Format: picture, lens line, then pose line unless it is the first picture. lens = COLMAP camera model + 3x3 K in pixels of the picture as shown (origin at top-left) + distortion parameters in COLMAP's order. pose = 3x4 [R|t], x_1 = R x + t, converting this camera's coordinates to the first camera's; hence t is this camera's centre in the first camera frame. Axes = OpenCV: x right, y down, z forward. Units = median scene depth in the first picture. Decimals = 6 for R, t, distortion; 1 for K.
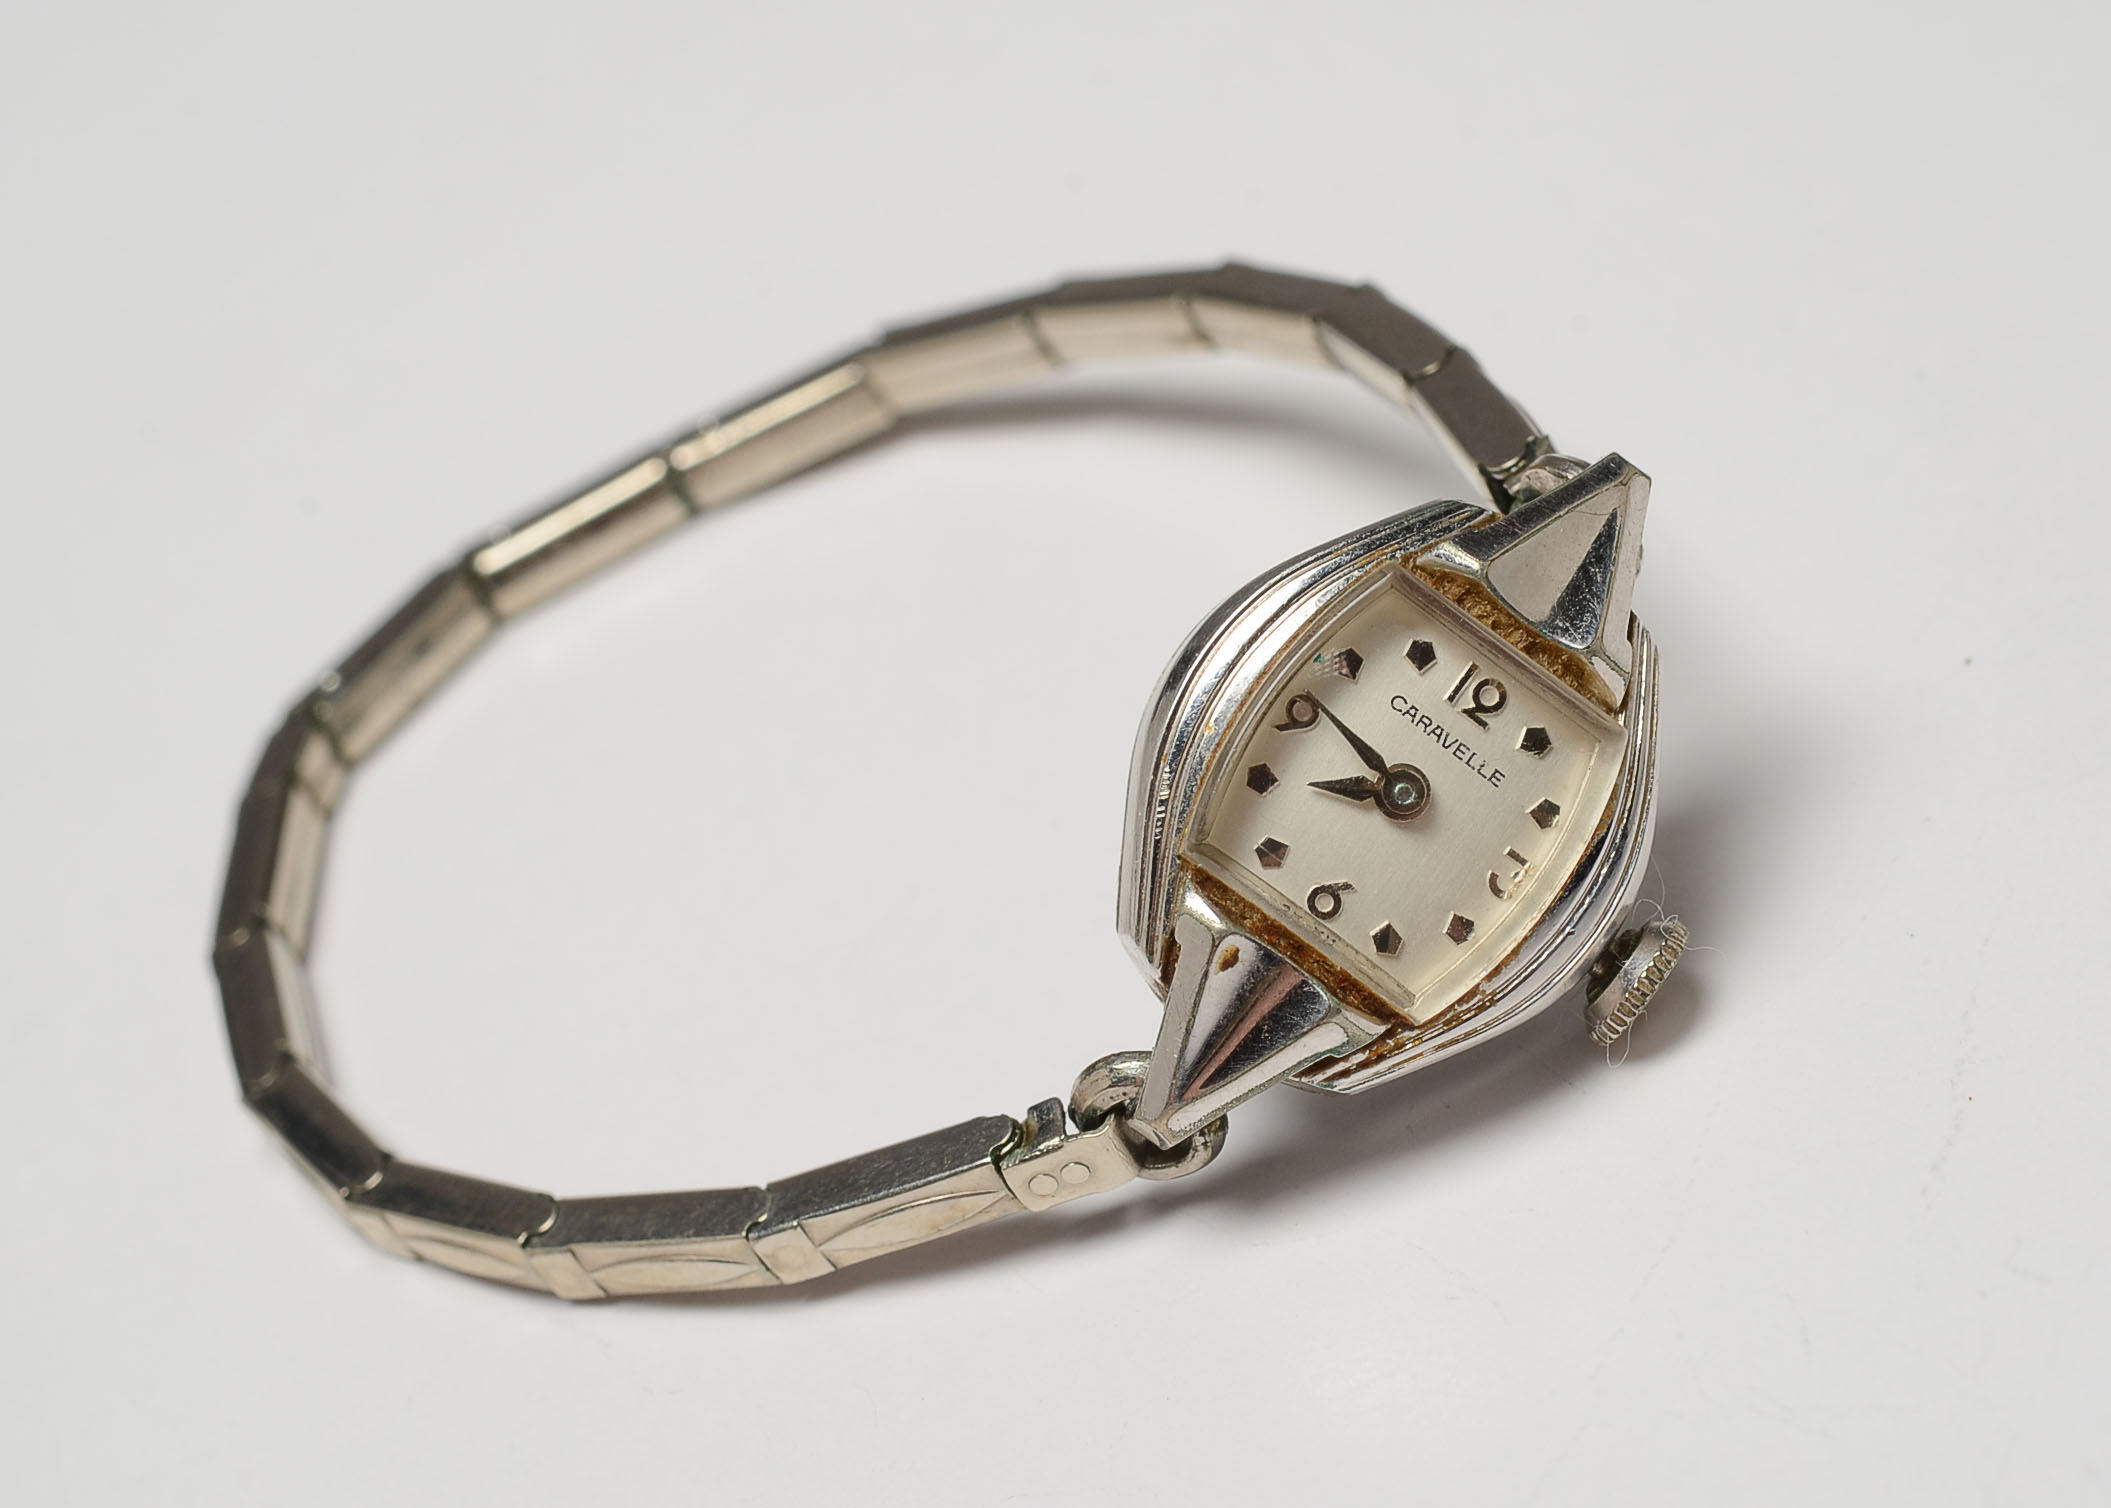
lens RADIAL K [[6930.4, 0, 1055.5], [0, 6930.4, 754.0], [0, 0, 1]] dist [-0.121585, -0.787828]
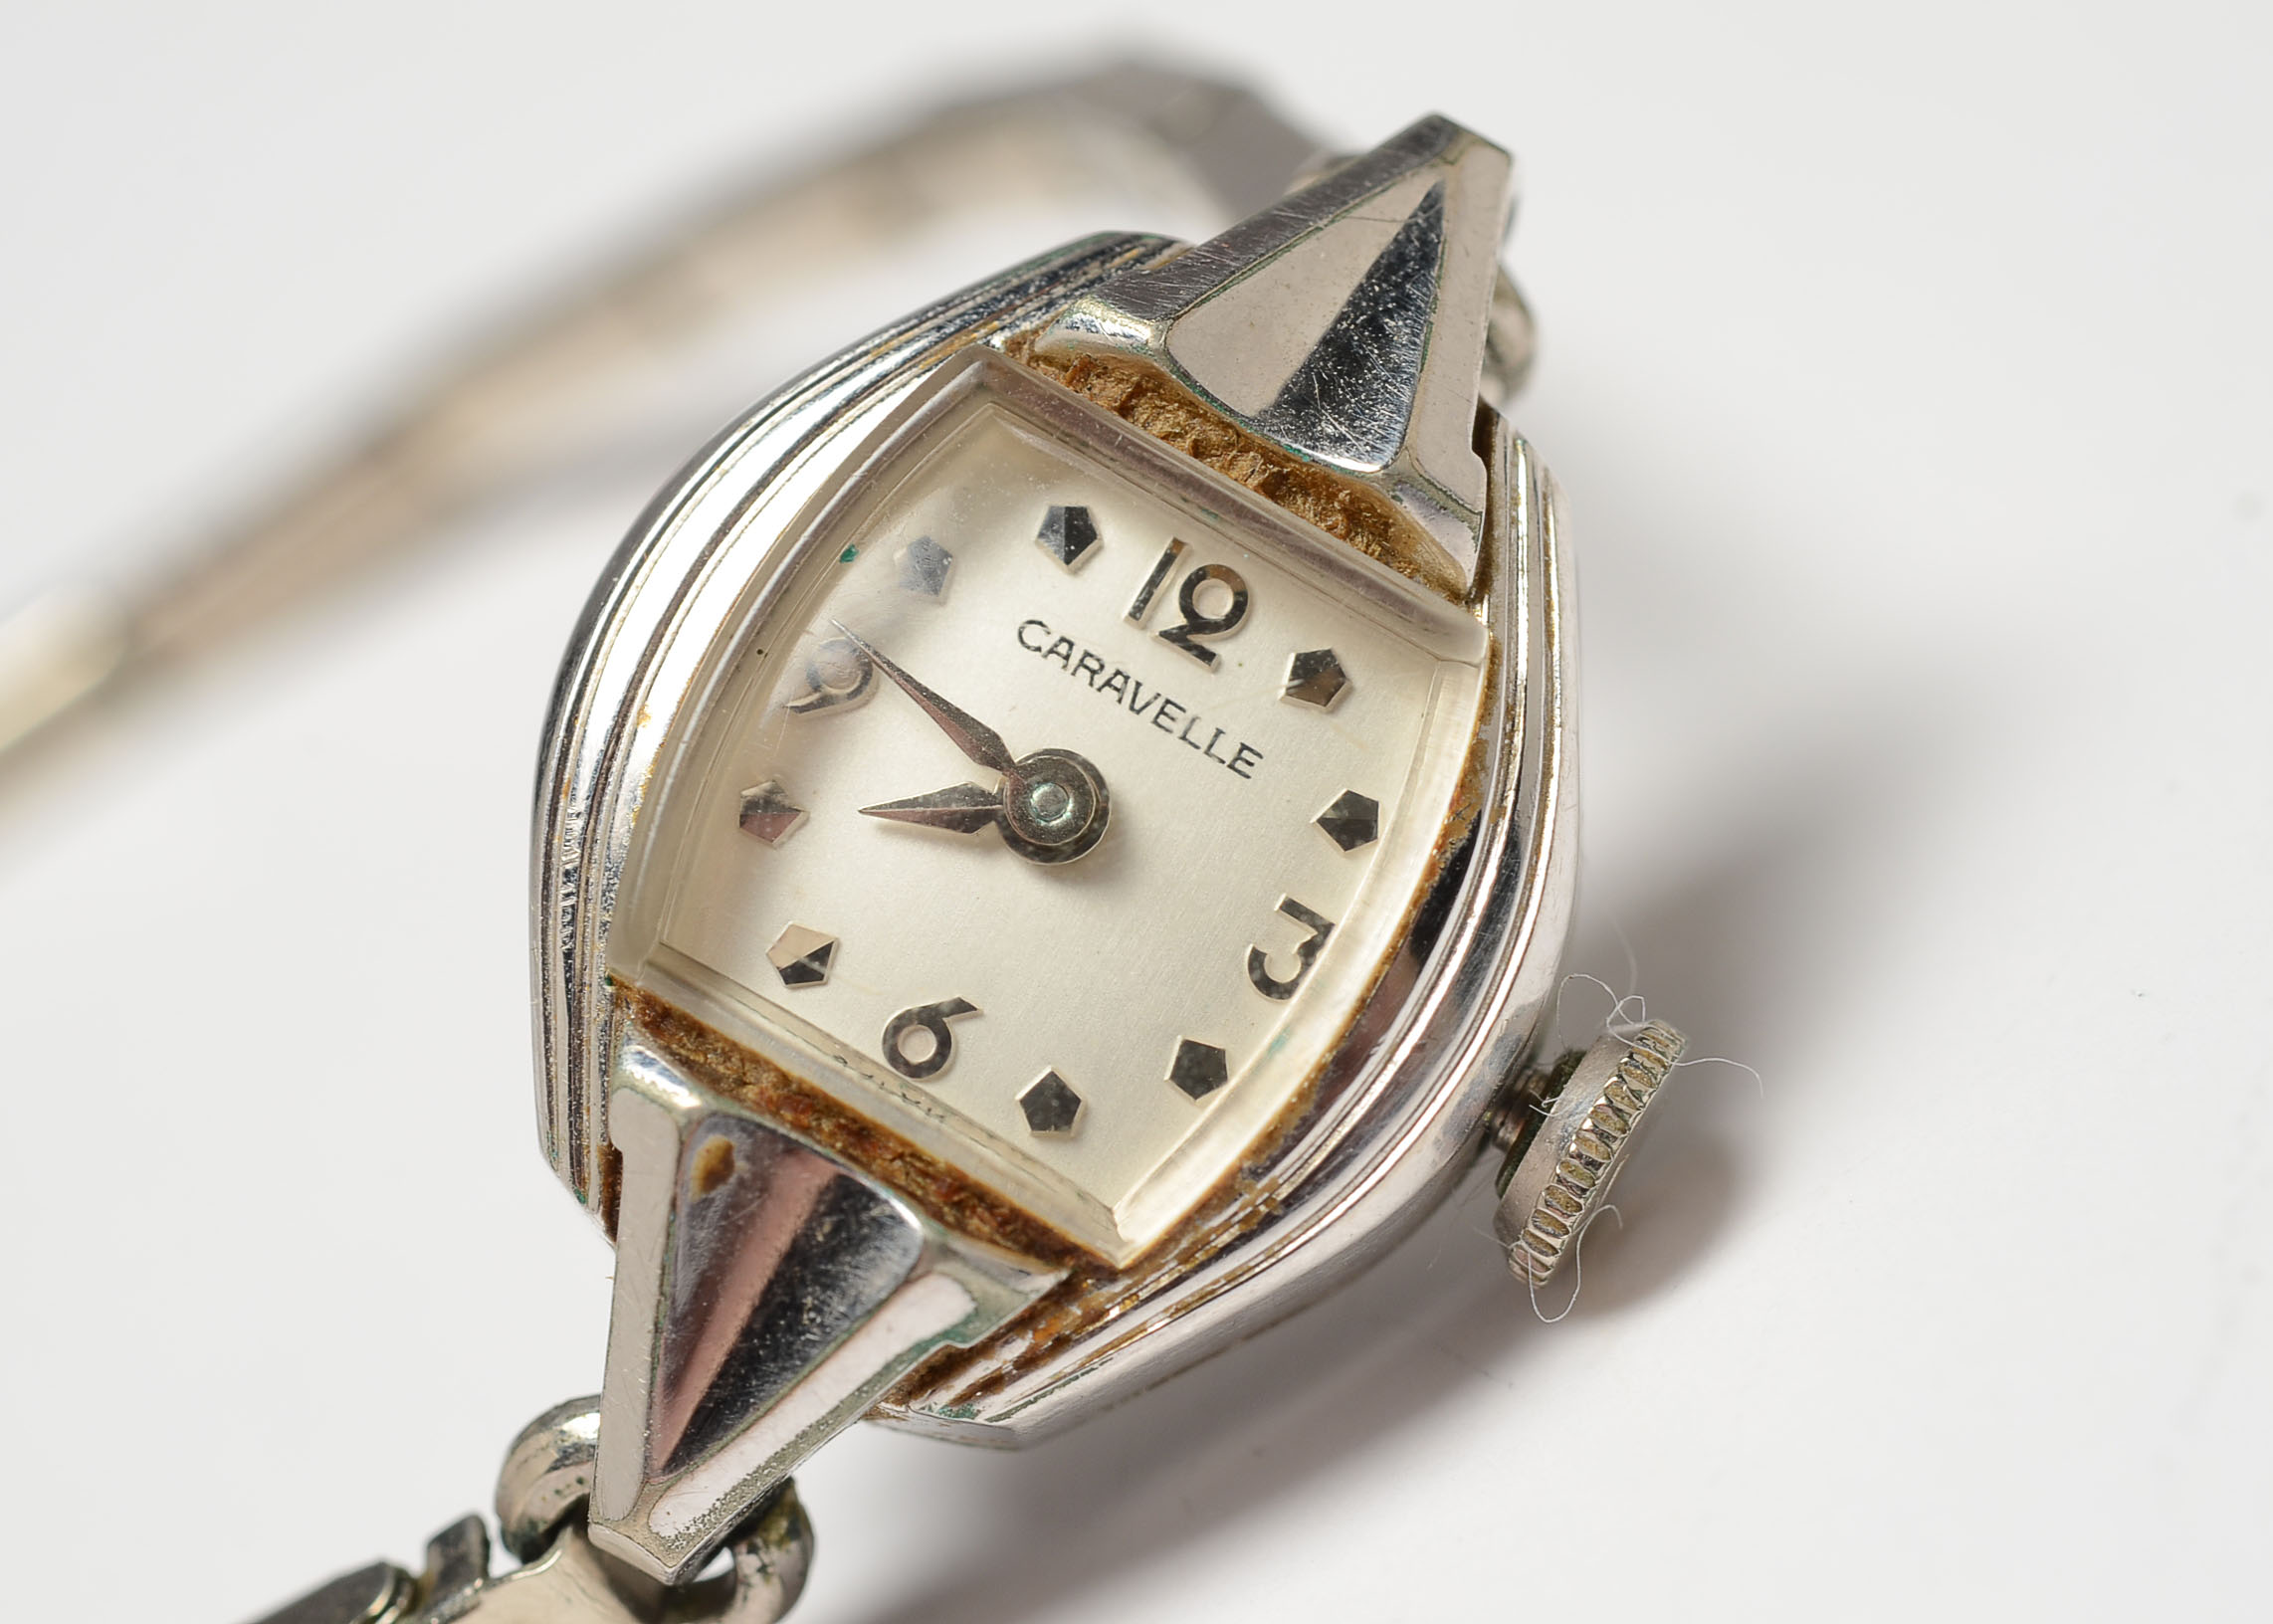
lens RADIAL K [[7461.9, 0, 1136.5], [0, 7461.9, 812.0], [0, 0, 1]] dist [-0.121585, -0.787828]
pose [[0.987437, -0.115119, -0.108237, 0.113615], [0.100631, 0.986272, -0.130924, 0.076284], [0.121823, 0.118387, 0.985466, 0.476093]]
